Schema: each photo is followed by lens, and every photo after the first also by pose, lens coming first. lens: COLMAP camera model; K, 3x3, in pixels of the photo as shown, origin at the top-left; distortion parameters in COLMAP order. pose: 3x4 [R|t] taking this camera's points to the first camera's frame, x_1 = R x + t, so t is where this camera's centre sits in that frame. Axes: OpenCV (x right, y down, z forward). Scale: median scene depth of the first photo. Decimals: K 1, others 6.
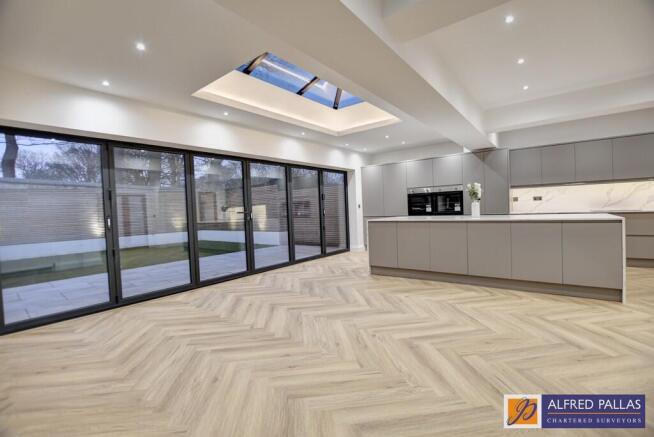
lens RADIAL K [[290.7, 0, 328.4], [0, 290.7, 218.7], [0, 0, 1]] dist [-0.030570, 0.002392]
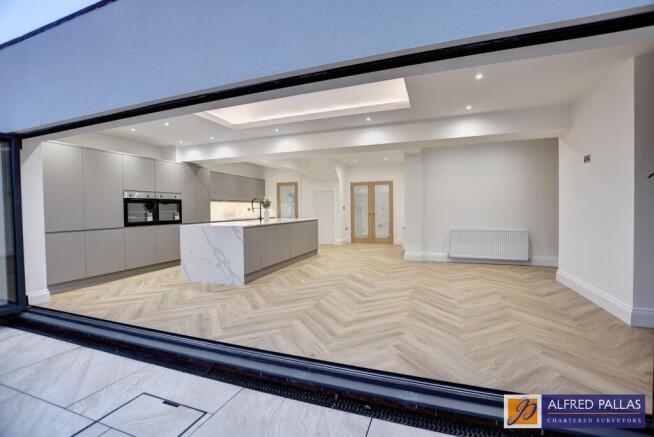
lens RADIAL K [[290.7, 0, 330.2], [0, 290.7, 215.1], [0, 0, 1]] dist [-0.030570, 0.002392]
pose [[-0.315404, 0.021807, 0.948707, -0.725661], [0.060189, 0.998183, -0.002934, -0.009101], [-0.947047, 0.056176, -0.316144, 0.904922]]
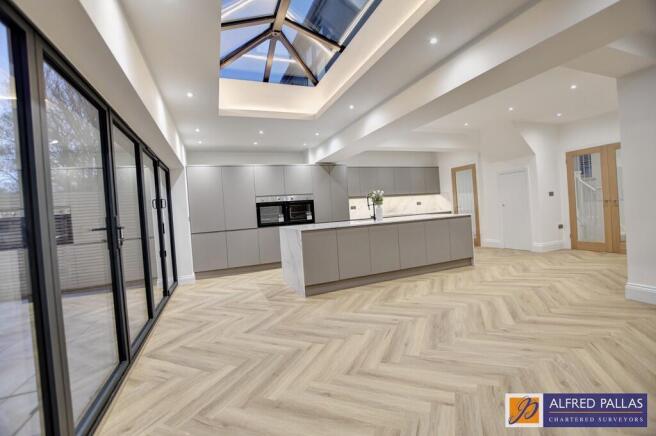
lens RADIAL K [[292.1, 0, 332.1], [0, 292.1, 215.1], [0, 0, 1]] dist [-0.027963, 0.000223]
pose [[0.495821, -0.008004, 0.868388, -0.459115], [0.078733, 0.996254, -0.035772, 0.000569], [-0.864849, 0.086107, 0.494593, 0.463136]]
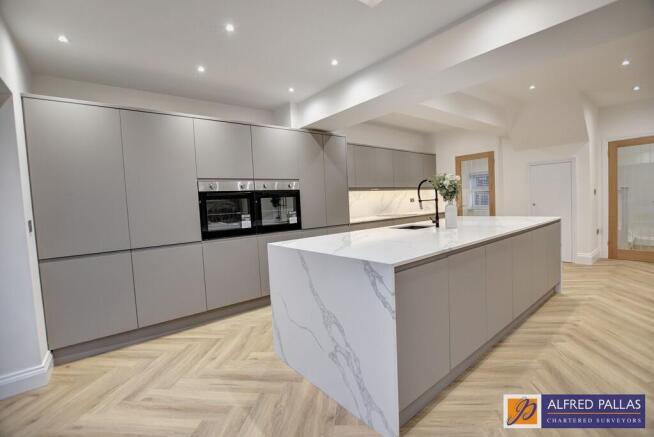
lens RADIAL K [[290.7, 0, 330.7], [0, 290.7, 218.8], [0, 0, 1]] dist [-0.030570, 0.002392]
pose [[0.222420, -0.027371, 0.974567, -0.136111], [0.076090, 0.997044, 0.010637, -0.041190], [-0.971977, 0.071789, 0.223845, 0.876073]]
